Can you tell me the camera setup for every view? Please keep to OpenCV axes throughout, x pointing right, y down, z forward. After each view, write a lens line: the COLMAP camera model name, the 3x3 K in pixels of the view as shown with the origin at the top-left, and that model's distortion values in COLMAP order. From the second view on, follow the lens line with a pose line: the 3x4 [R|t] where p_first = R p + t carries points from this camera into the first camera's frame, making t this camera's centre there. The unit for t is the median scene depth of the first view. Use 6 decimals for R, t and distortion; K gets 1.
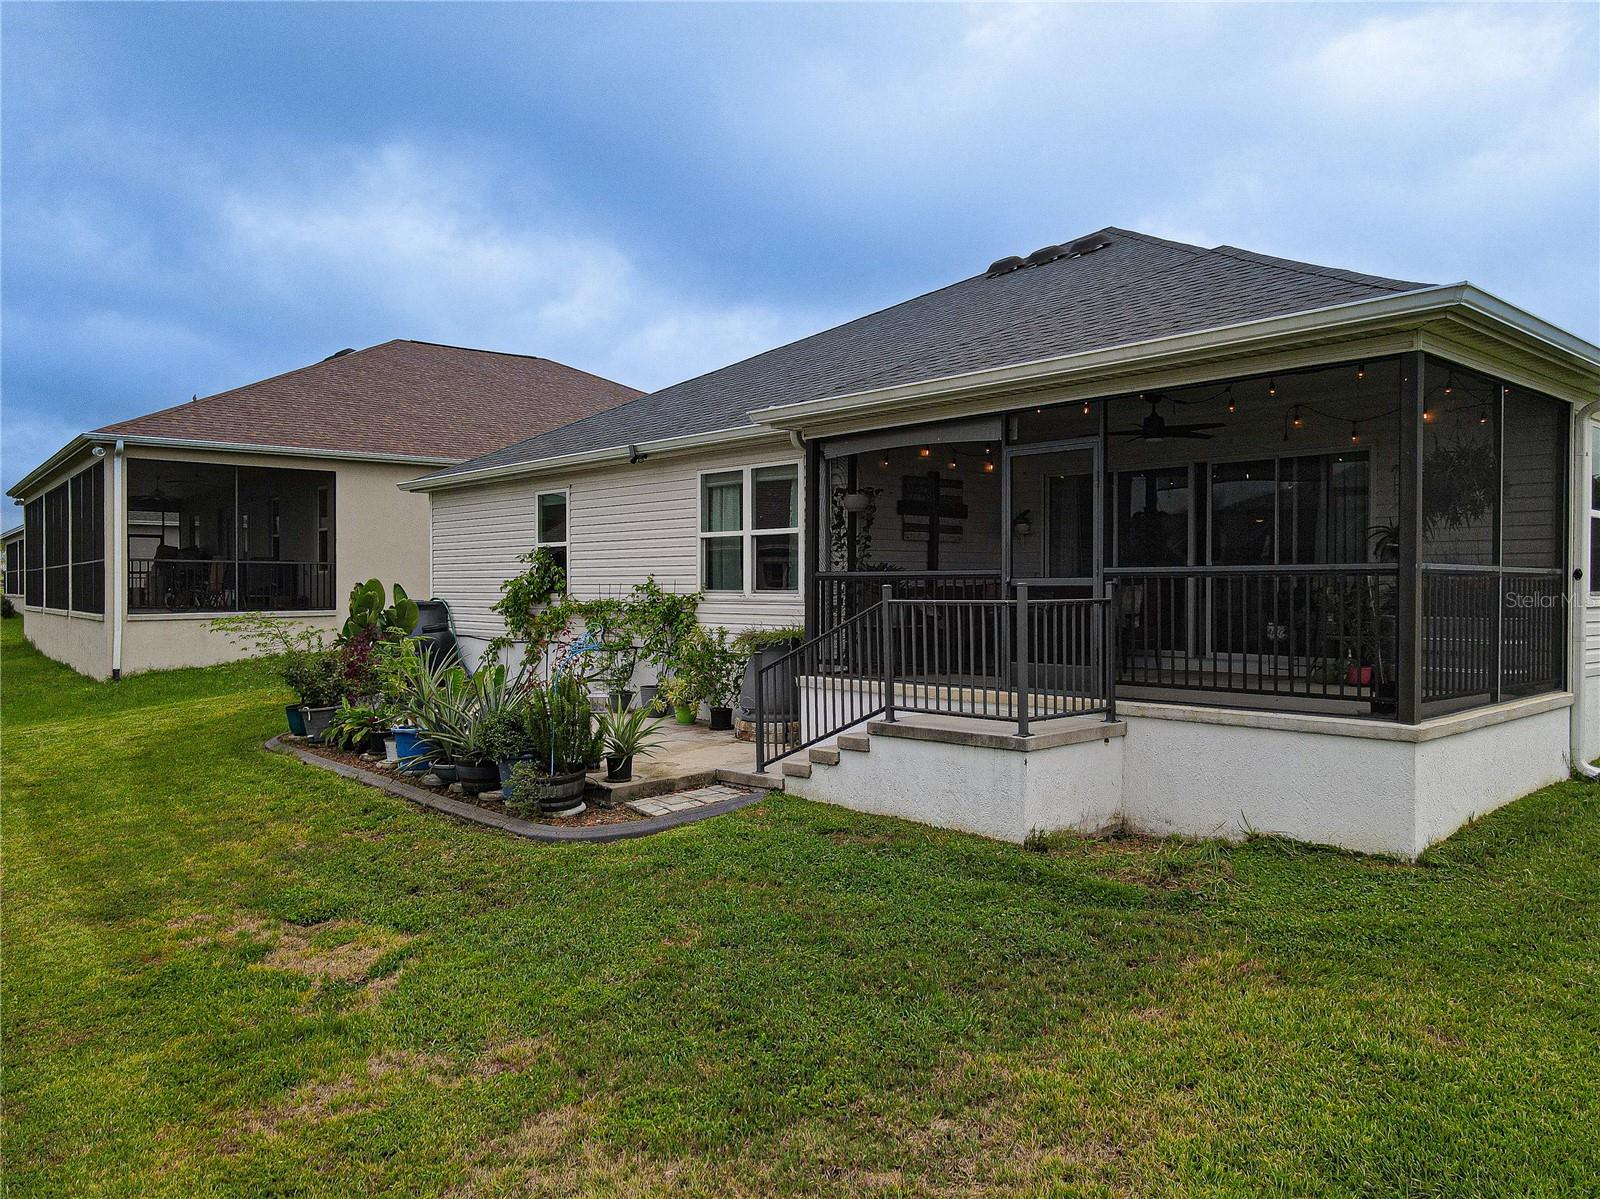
lens RADIAL K [[1188.5, 0, 800.0], [0, 1188.5, 599.5], [0, 0, 1]] dist [-0.000211, 0.032771]
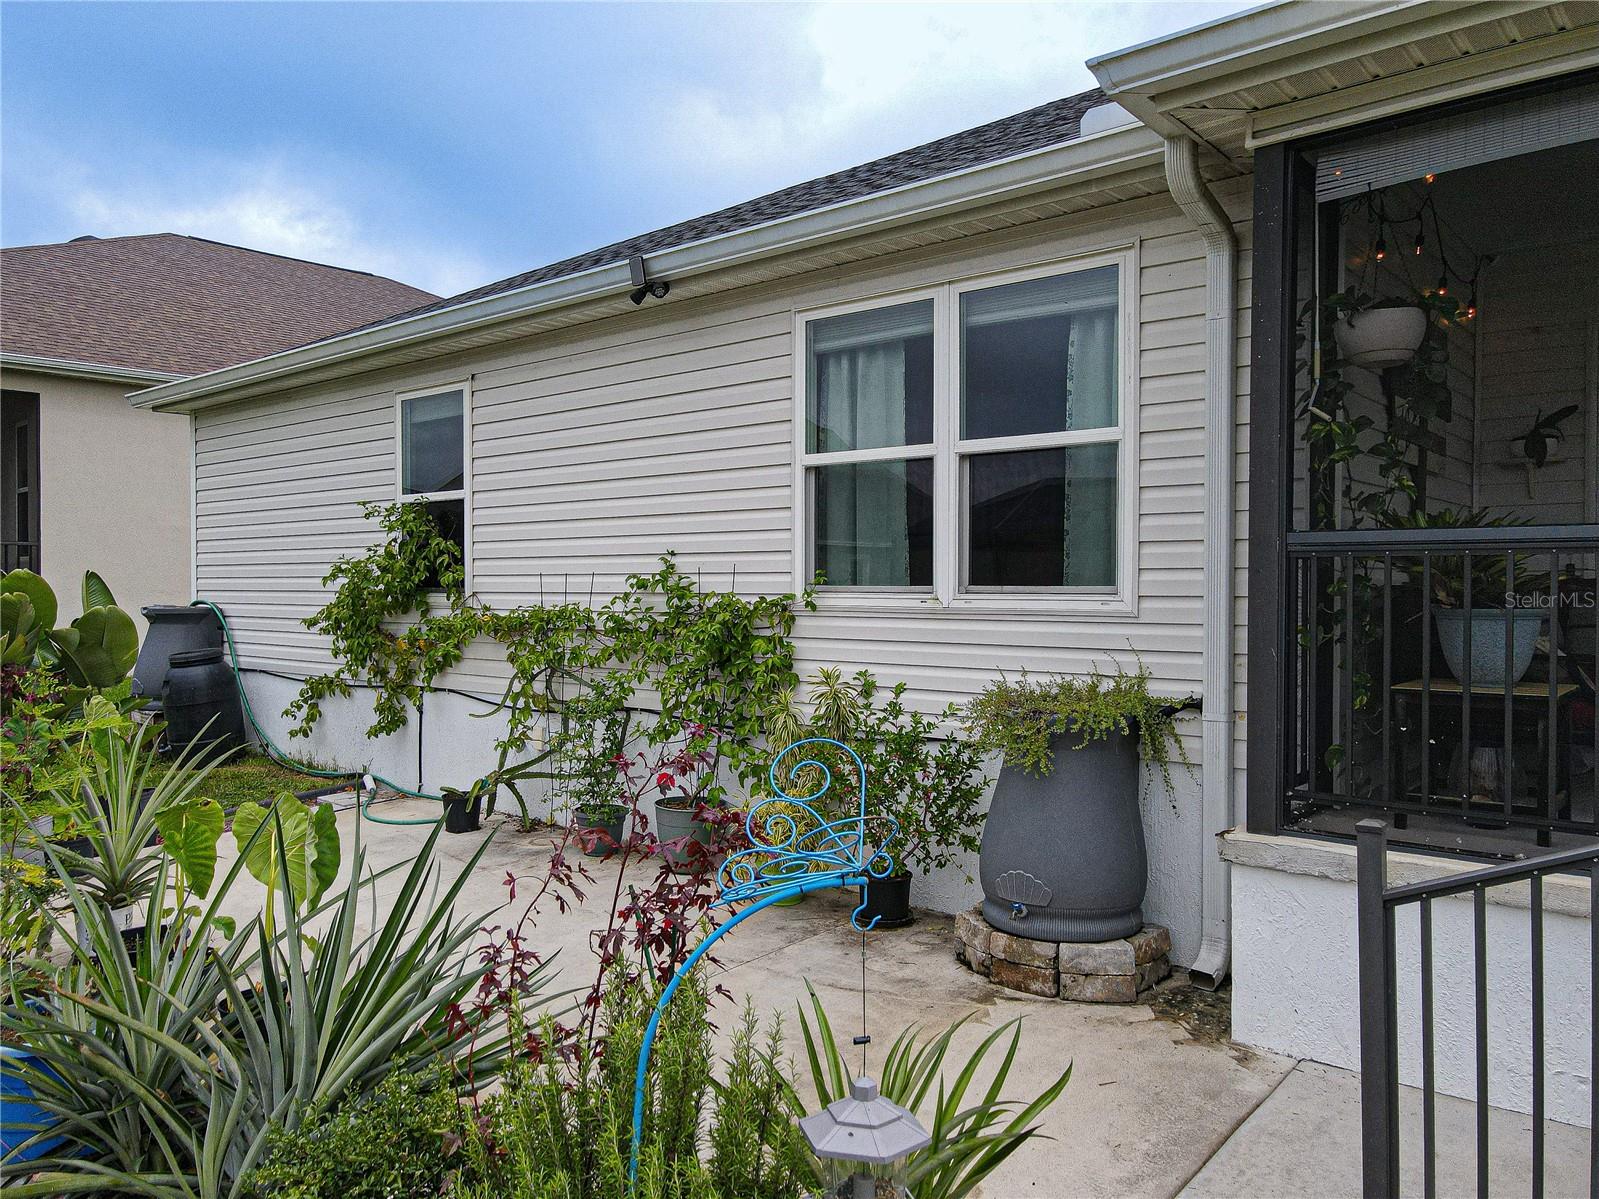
lens RADIAL K [[1187.8, 0, 799.5], [0, 1187.8, 599.5], [0, 0, 1]] dist [-0.000211, 0.032771]
pose [[0.990847, 0.000182, 0.134991, -0.130106], [-0.000199, 1.000000, 0.000112, -0.002669], [-0.134990, -0.000138, 0.990847, 0.510462]]
